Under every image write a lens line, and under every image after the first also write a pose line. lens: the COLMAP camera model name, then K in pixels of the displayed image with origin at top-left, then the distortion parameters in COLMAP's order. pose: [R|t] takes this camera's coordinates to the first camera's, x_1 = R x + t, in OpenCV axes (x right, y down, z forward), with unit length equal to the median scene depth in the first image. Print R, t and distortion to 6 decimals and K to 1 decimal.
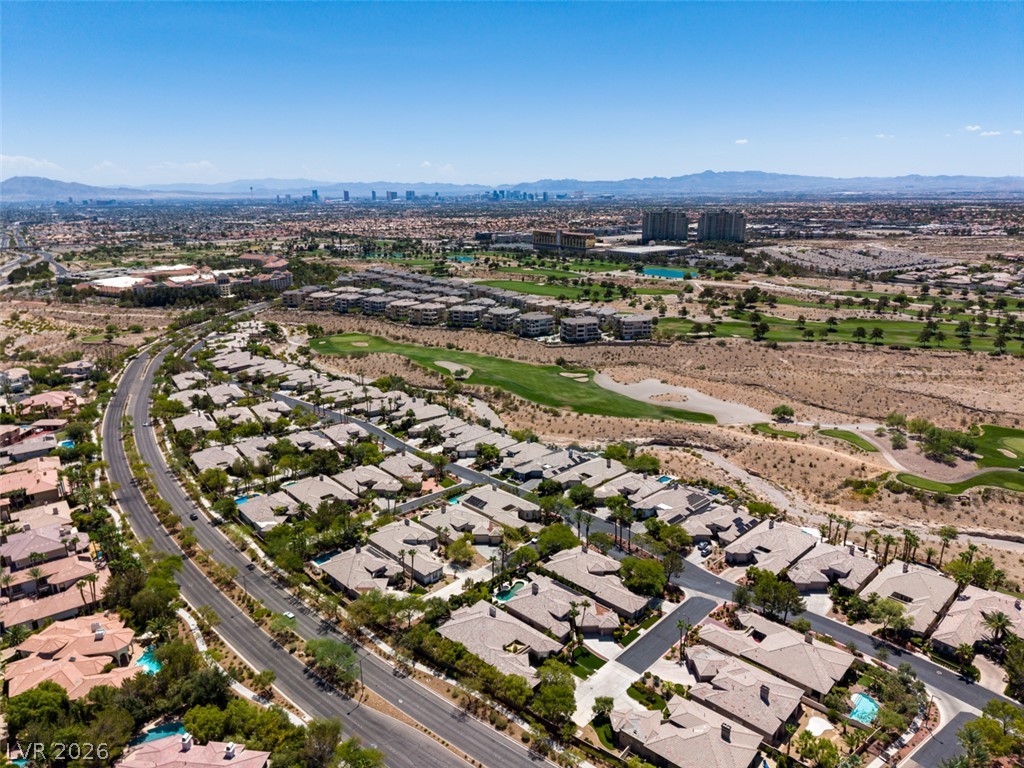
lens RADIAL K [[666.3, 0, 512.0], [0, 666.3, 384.0], [0, 0, 1]] dist [0.150798, -0.242356]
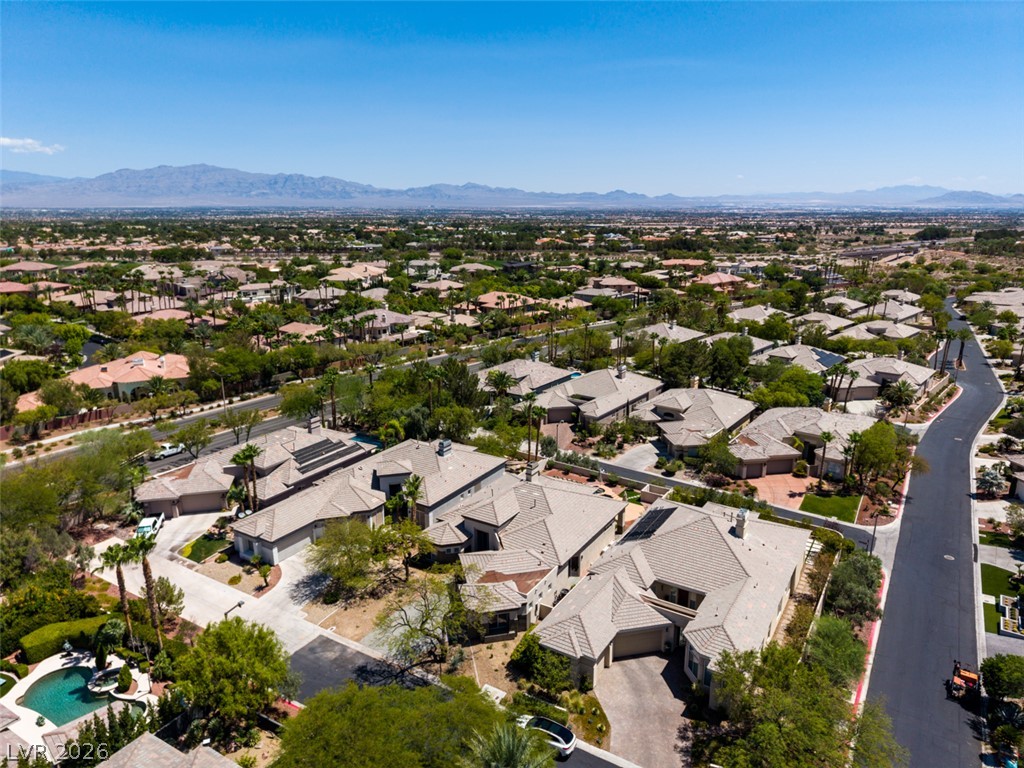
lens RADIAL K [[684.0, 0, 512.0], [0, 684.0, 384.0], [0, 0, 1]] dist [0.026935, -0.025897]
pose [[0.219658, 0.257850, -0.940884, 0.177669], [-0.267490, 0.943397, 0.196090, 0.062595], [0.938189, 0.208604, 0.276197, 0.723473]]
